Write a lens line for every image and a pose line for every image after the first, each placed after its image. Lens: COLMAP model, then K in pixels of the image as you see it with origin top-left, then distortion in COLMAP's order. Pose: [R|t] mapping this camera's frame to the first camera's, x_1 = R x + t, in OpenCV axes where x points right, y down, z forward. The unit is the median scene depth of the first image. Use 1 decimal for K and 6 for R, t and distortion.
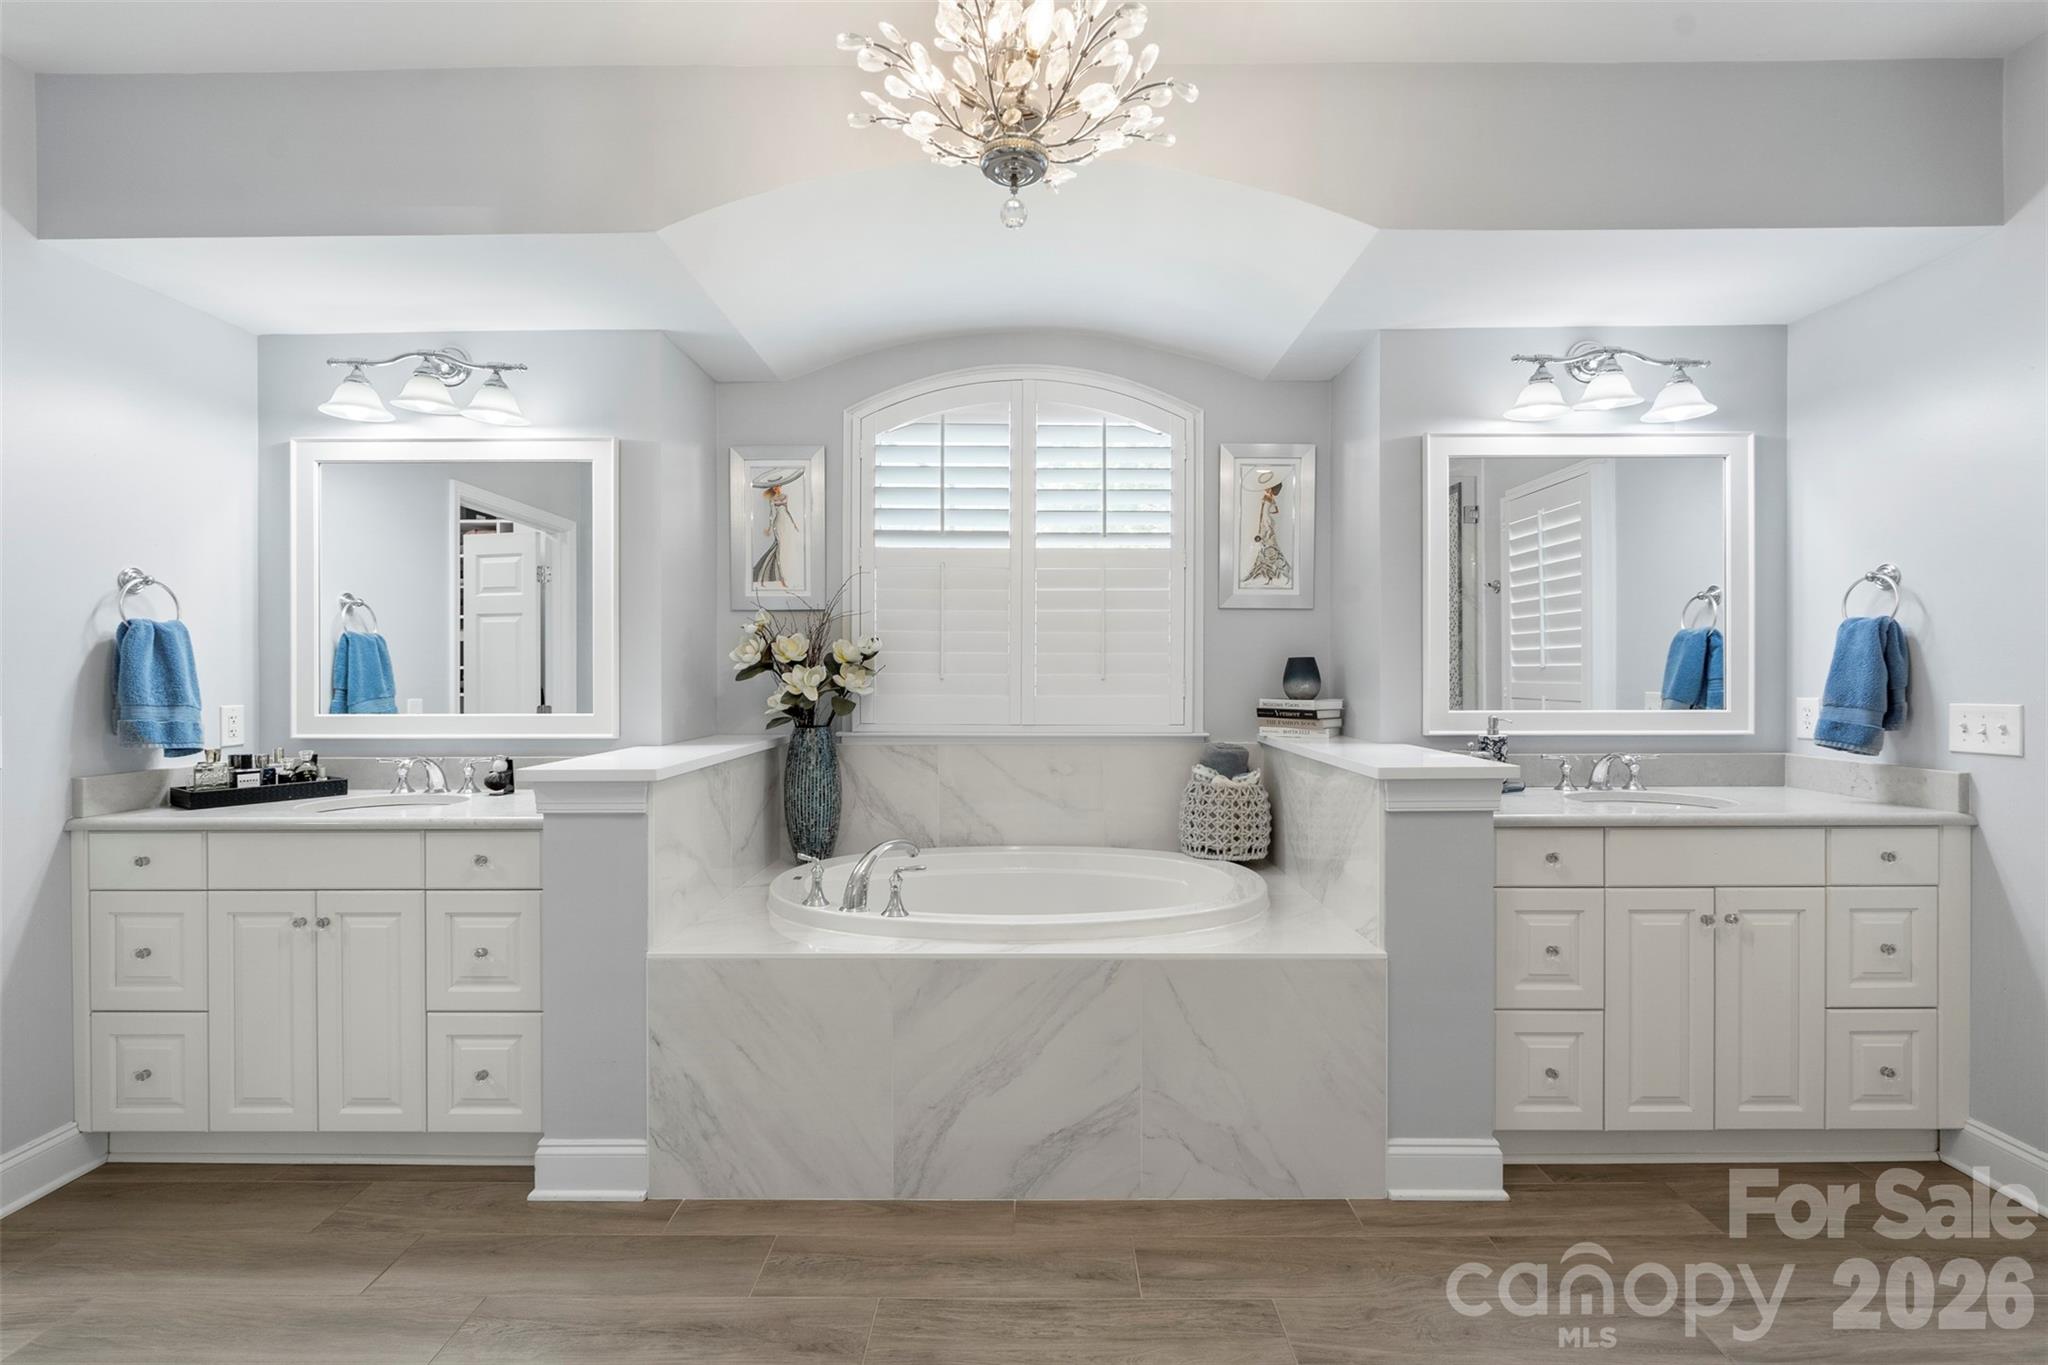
lens RADIAL K [[900.8, 0, 1031.8], [0, 900.8, 680.3], [0, 0, 1]] dist [-0.003035, 0.000418]
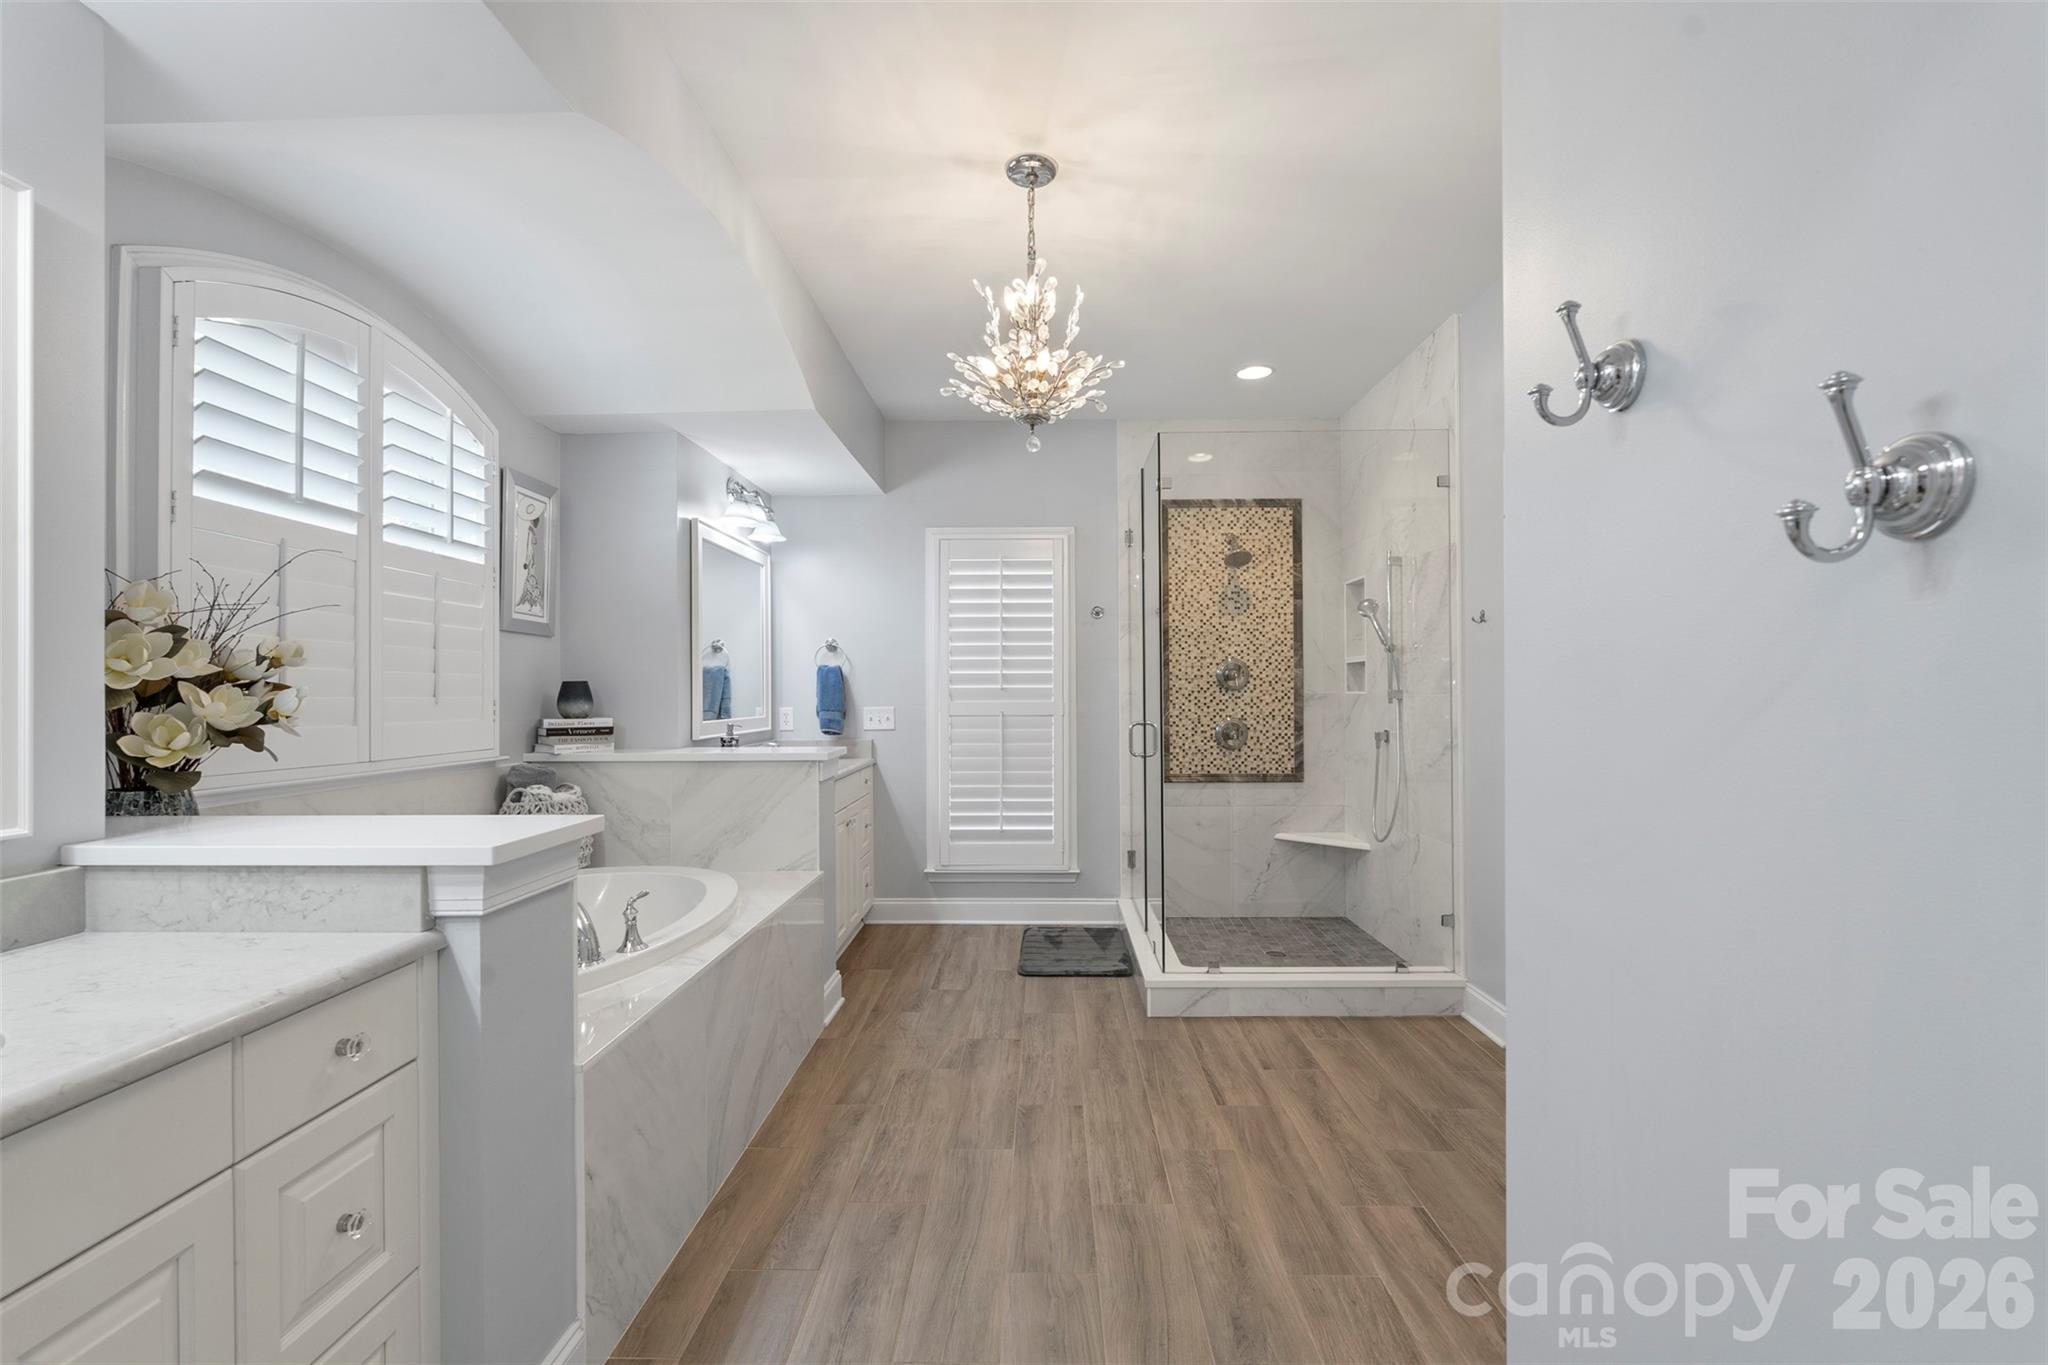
lens RADIAL K [[900.8, 0, 1033.8], [0, 900.8, 688.4], [0, 0, 1]] dist [-0.003035, 0.000418]
pose [[0.010453, 0.004541, 0.999935, -0.948064], [0.011099, 0.999928, -0.004657, -0.005470], [-0.999884, 0.011147, 0.010402, 0.489317]]
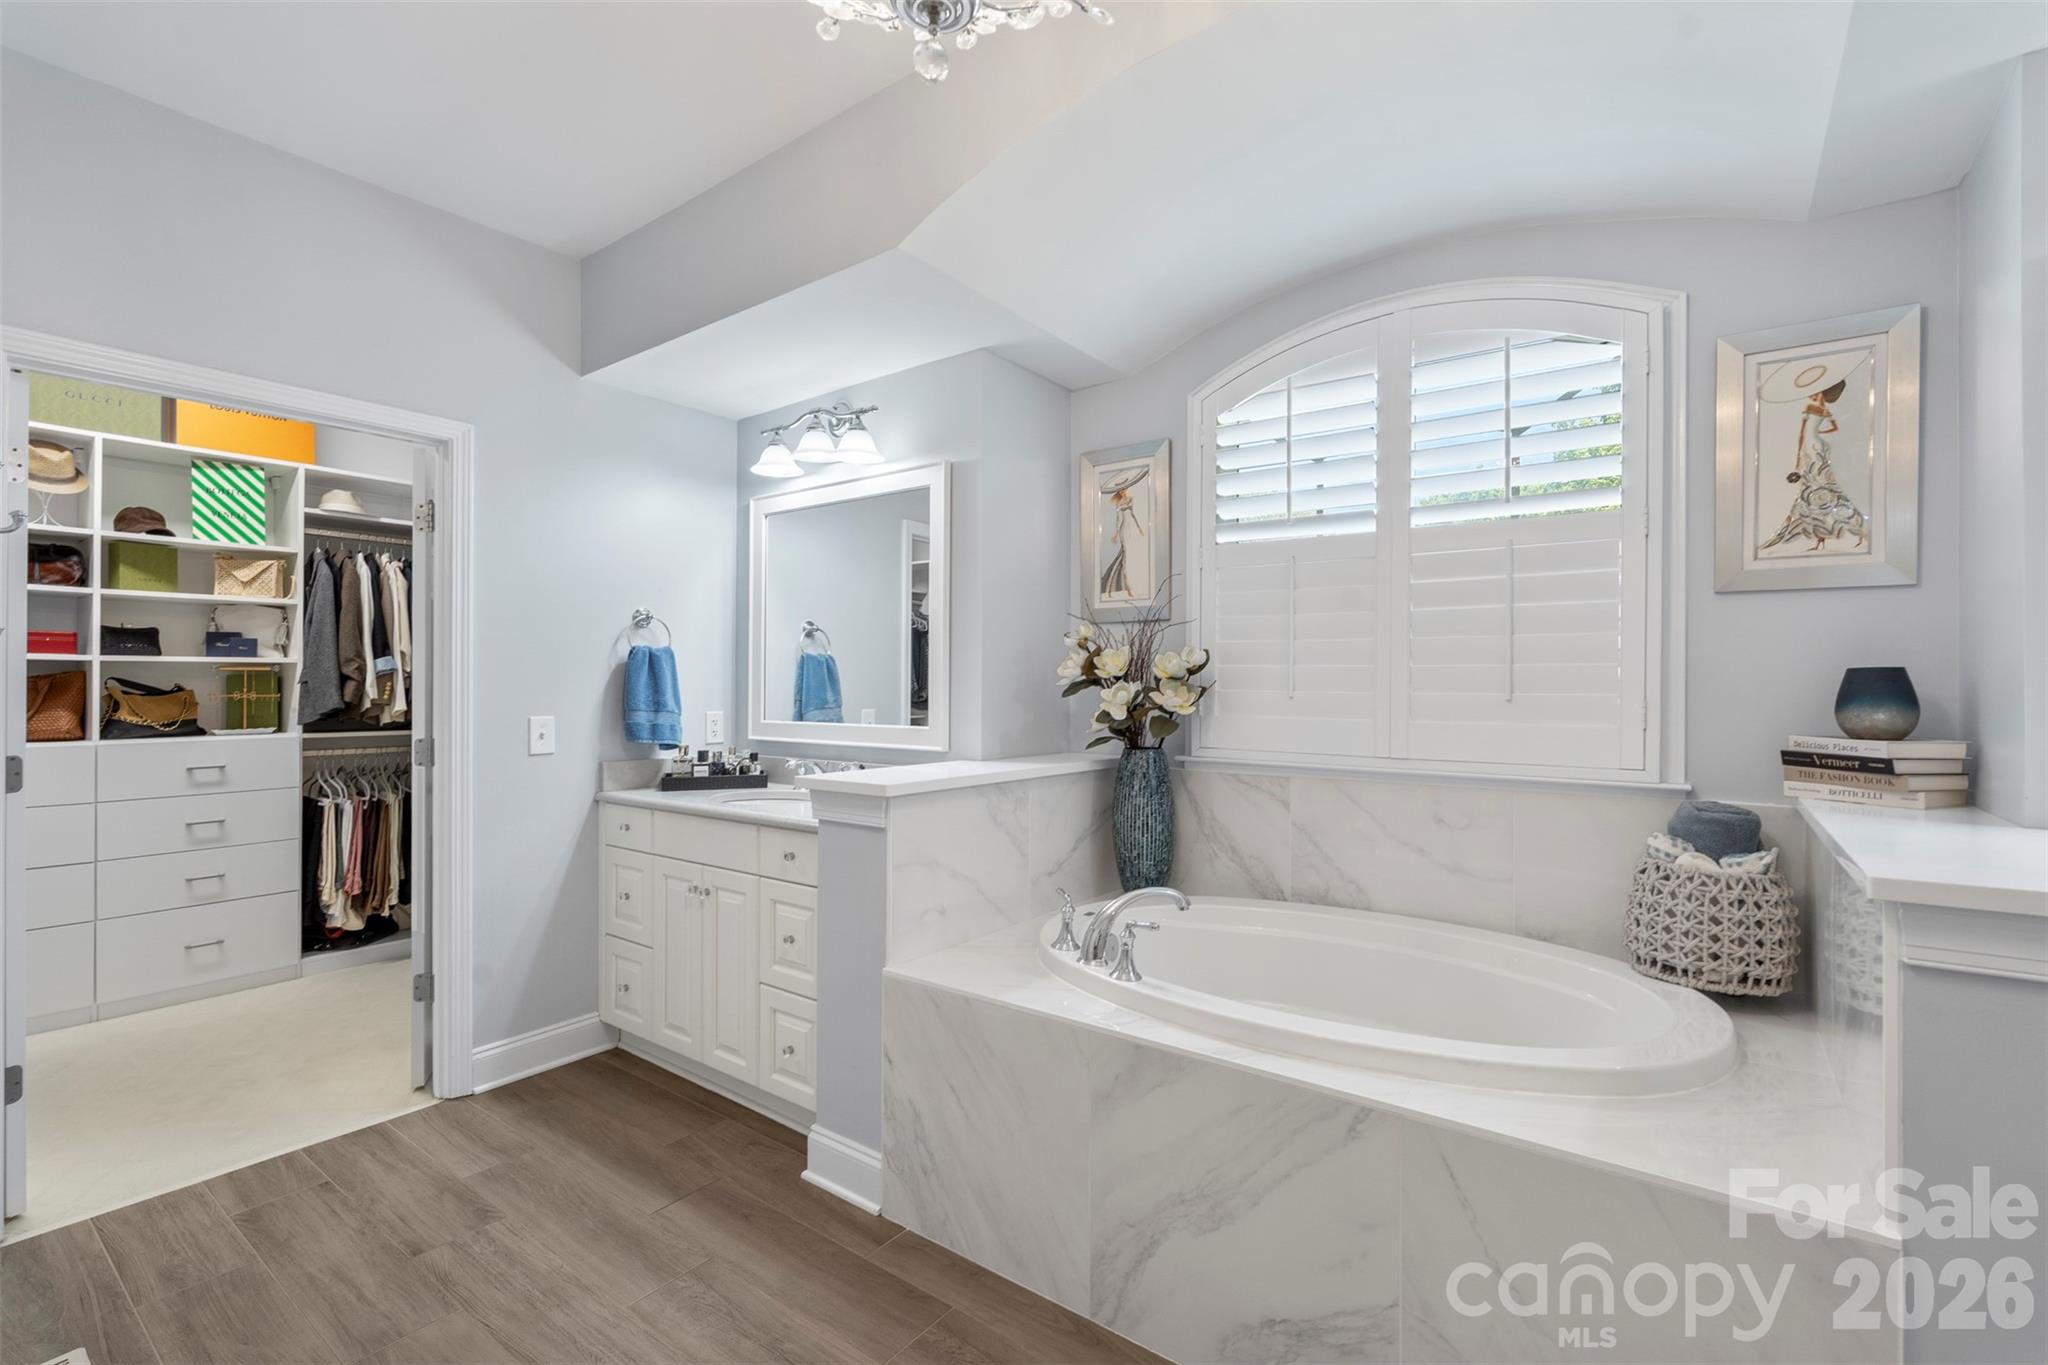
lens RADIAL K [[900.8, 0, 1022.0], [0, 900.8, 691.4], [0, 0, 1]] dist [-0.003035, 0.000418]
pose [[0.806689, 0.007071, -0.590933, 0.229020], [-0.011311, 0.999930, -0.003476, -0.001890], [0.590867, 0.009488, 0.806713, 0.227472]]
